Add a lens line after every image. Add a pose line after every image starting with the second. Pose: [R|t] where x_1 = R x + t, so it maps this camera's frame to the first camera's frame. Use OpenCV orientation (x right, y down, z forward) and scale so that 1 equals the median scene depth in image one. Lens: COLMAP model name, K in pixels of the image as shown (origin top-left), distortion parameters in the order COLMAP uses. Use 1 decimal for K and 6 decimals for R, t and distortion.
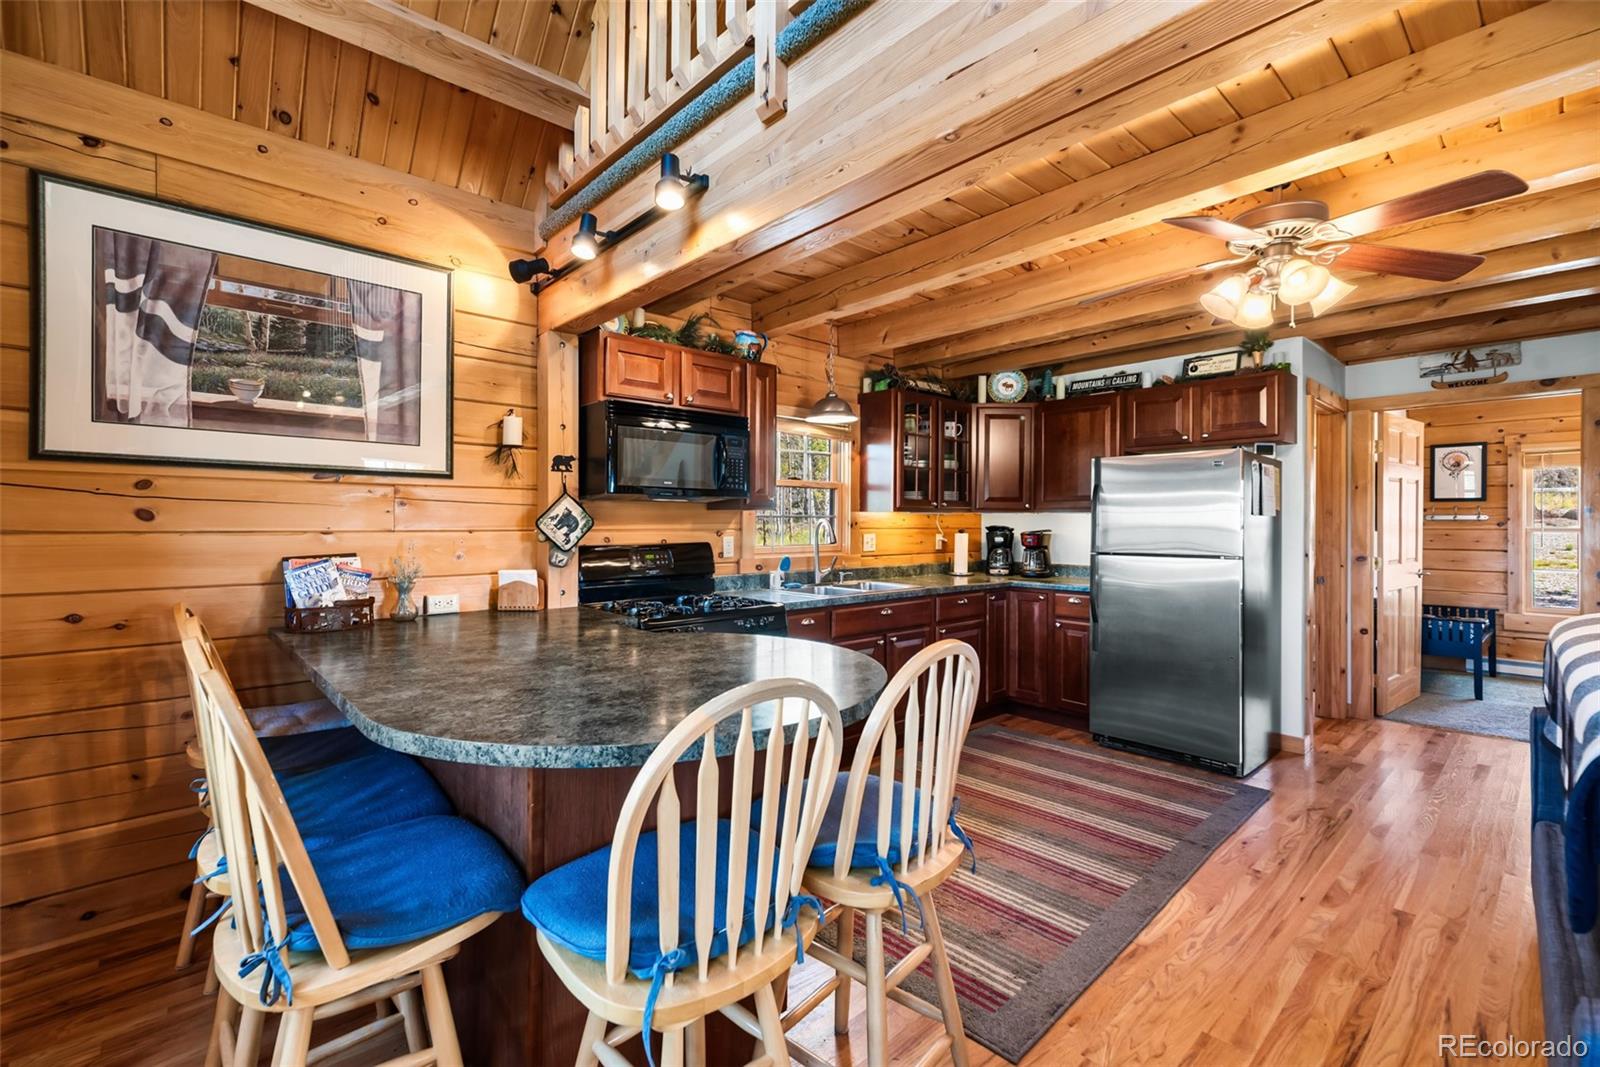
lens RADIAL K [[692.6, 0, 799.6], [0, 692.6, 521.7], [0, 0, 1]] dist [0.007421, 0.000104]
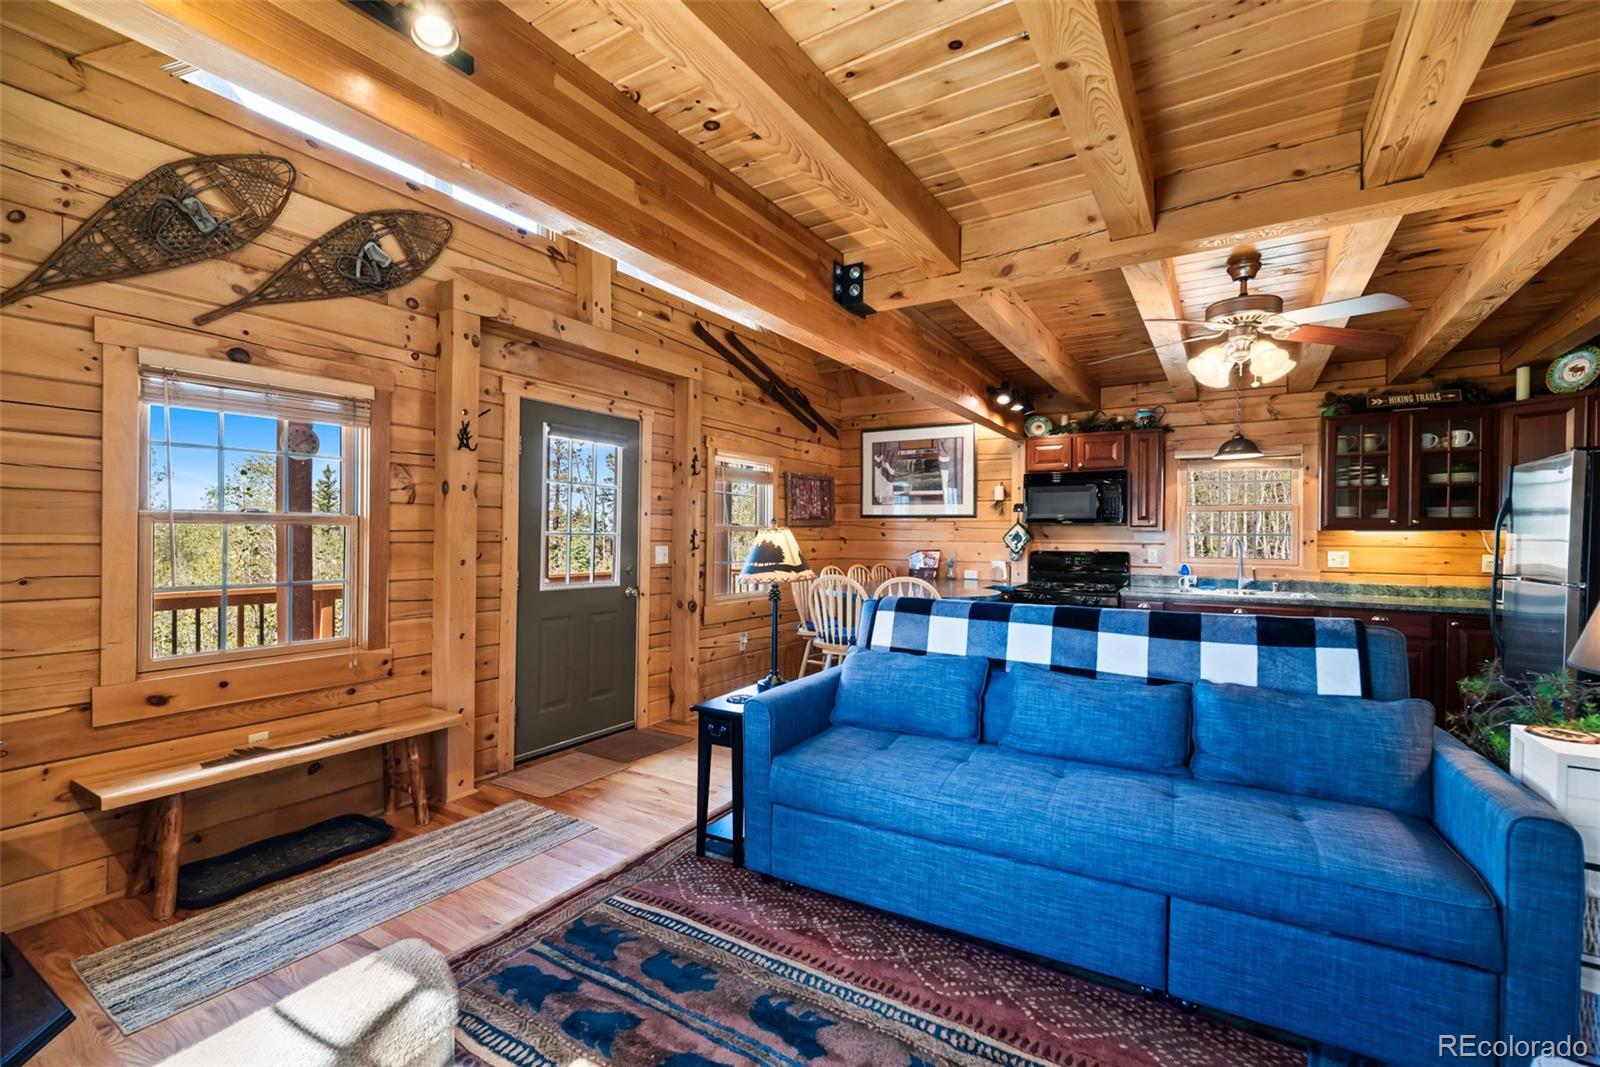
lens RADIAL K [[695.0, 0, 801.1], [0, 695.0, 539.3], [0, 0, 1]] dist [0.010976, 0.000208]
pose [[0.273627, 0.005182, -0.961822, 1.040497], [-0.007259, 0.999968, 0.003323, 0.001988], [0.961809, 0.006072, 0.273656, -0.088750]]
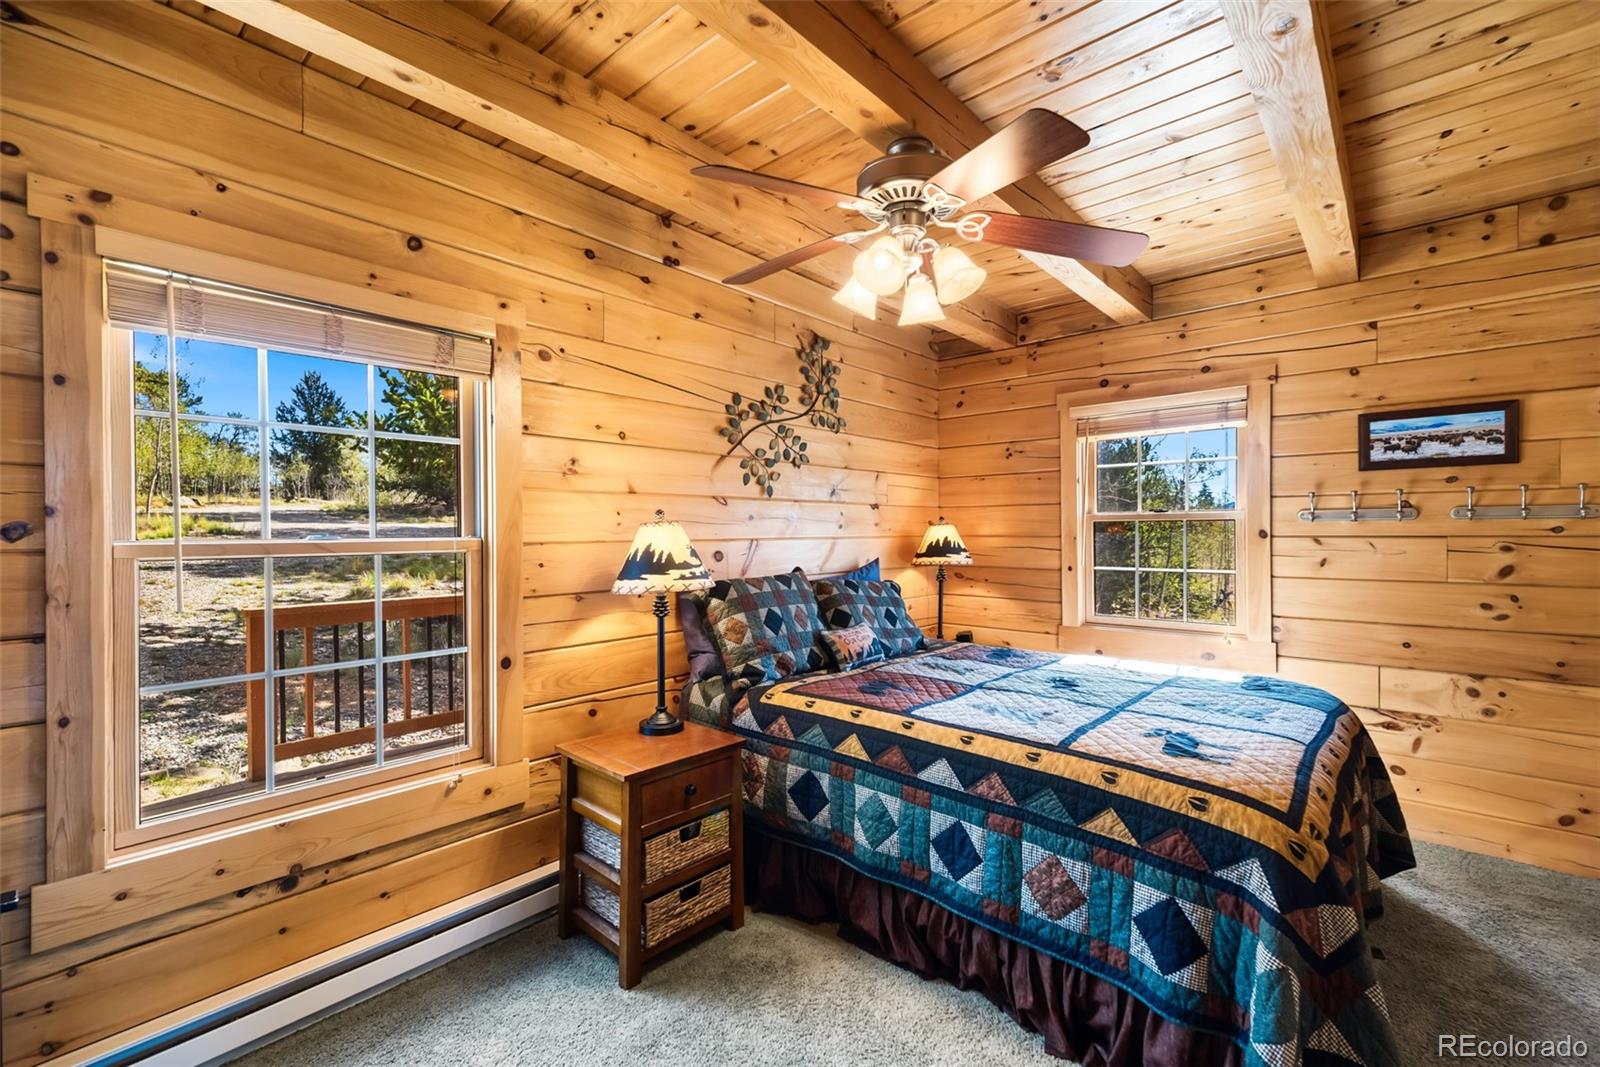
lens RADIAL K [[697.4, 0, 800.5], [0, 697.4, 532.5], [0, 0, 1]] dist [0.008782, 0.000543]
pose [[-0.114988, -0.004356, 0.993357, 1.094516], [0.002692, 0.999985, 0.004697, 0.006134], [-0.993363, 0.003214, -0.114975, 1.136626]]
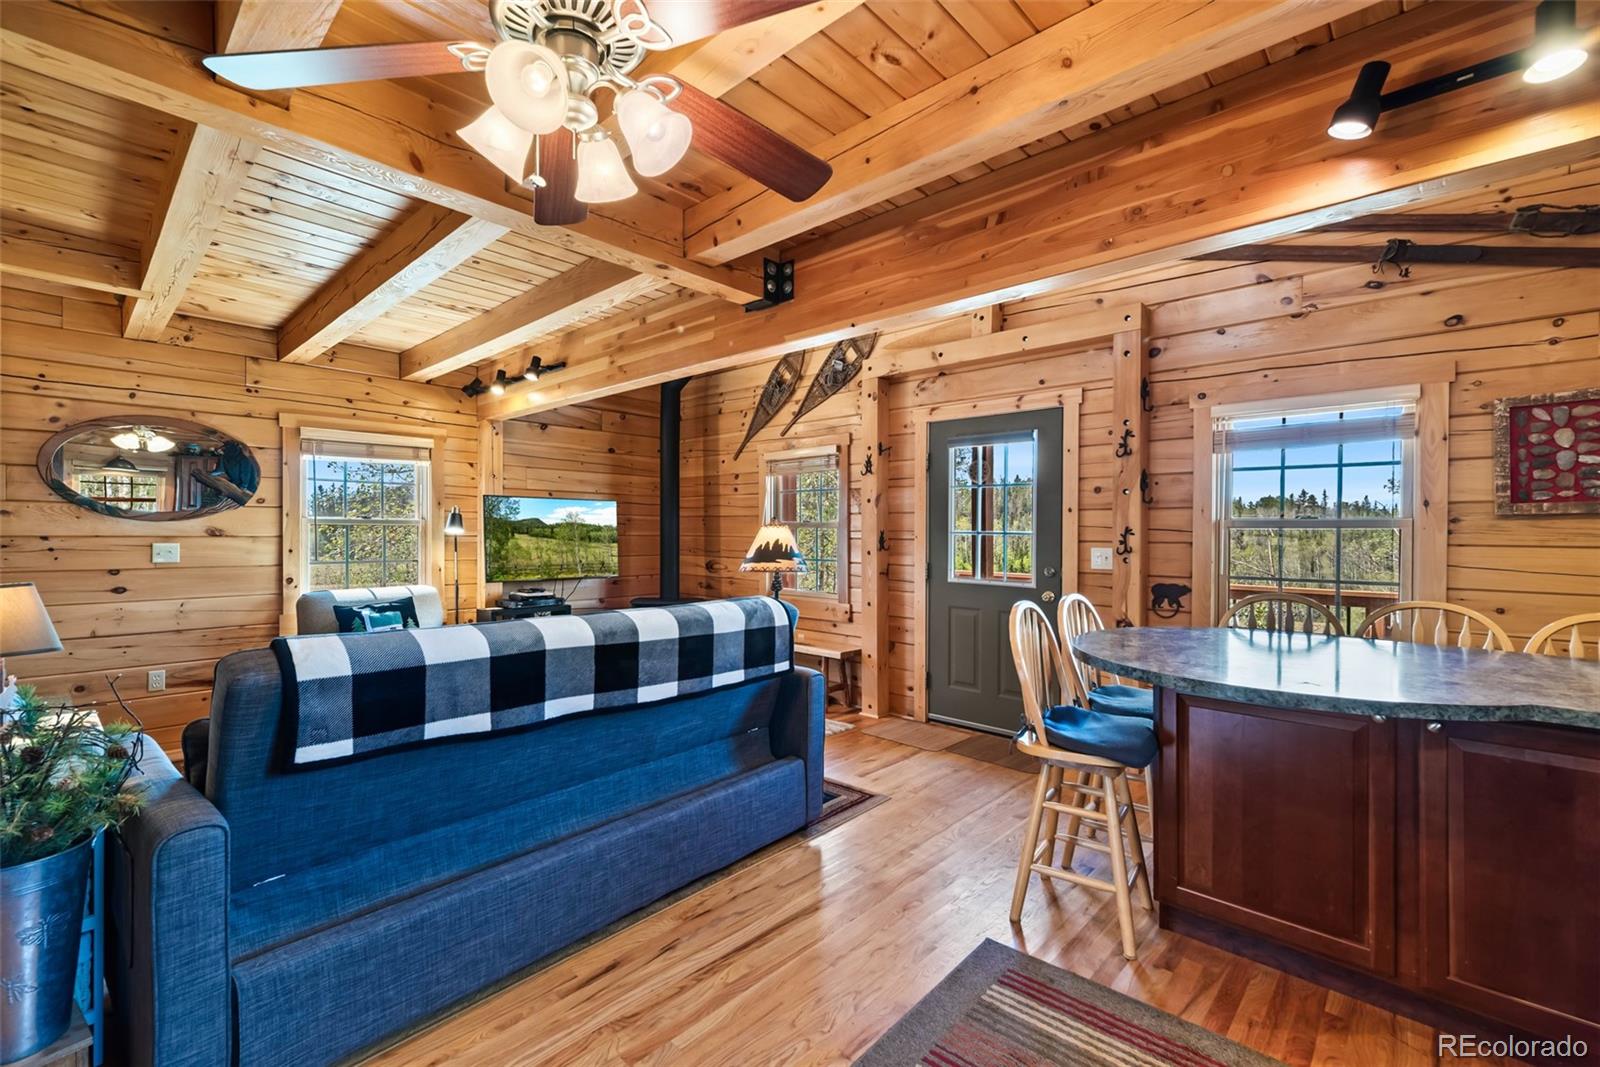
lens RADIAL K [[688.5, 0, 789.3], [0, 688.5, 532.0], [0, 0, 1]] dist [-0.000640, 0.000516]
pose [[-0.997103, -0.008706, -0.075559, 0.333130], [-0.008751, 0.999962, 0.000265, 0.000718], [0.075554, 0.000925, -0.997141, 0.954711]]
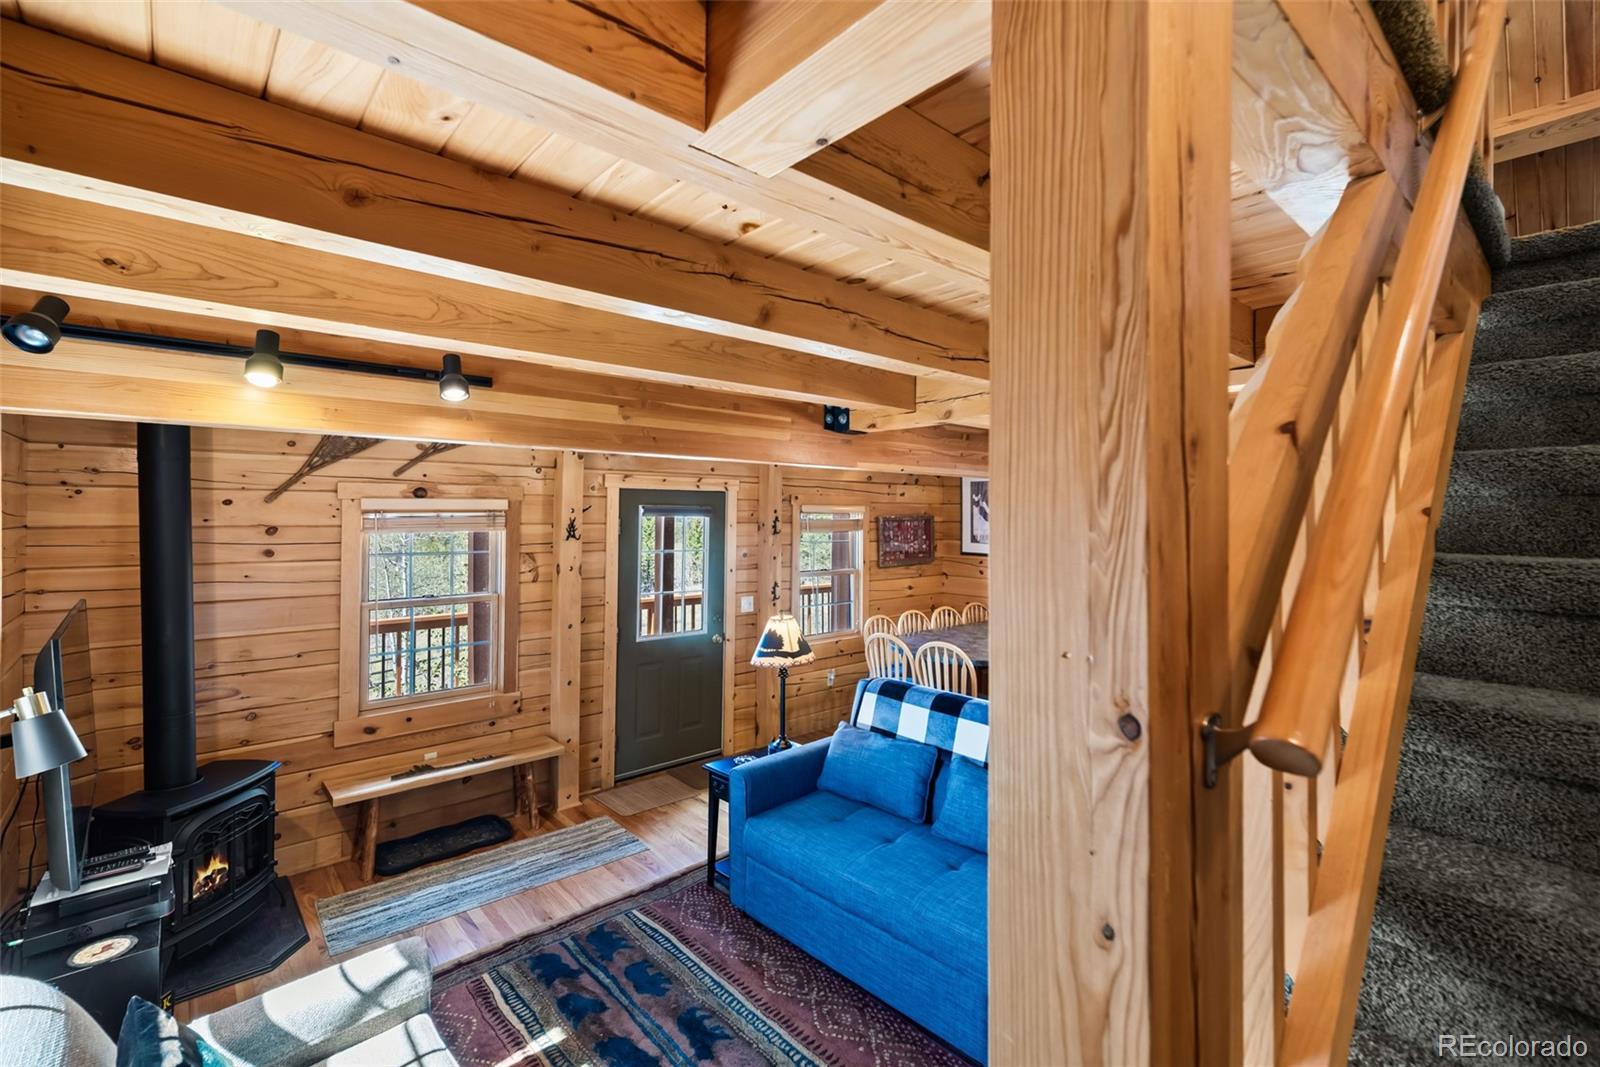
lens RADIAL K [[712.1, 0, 784.4], [0, 712.1, 509.7], [0, 0, 1]] dist [0.010921, 0.000069]
pose [[-0.017905, -0.014472, -0.999735, 1.241392], [-0.001263, 0.999895, -0.014452, -0.133984], [0.999839, 0.001004, -0.017921, 0.109064]]
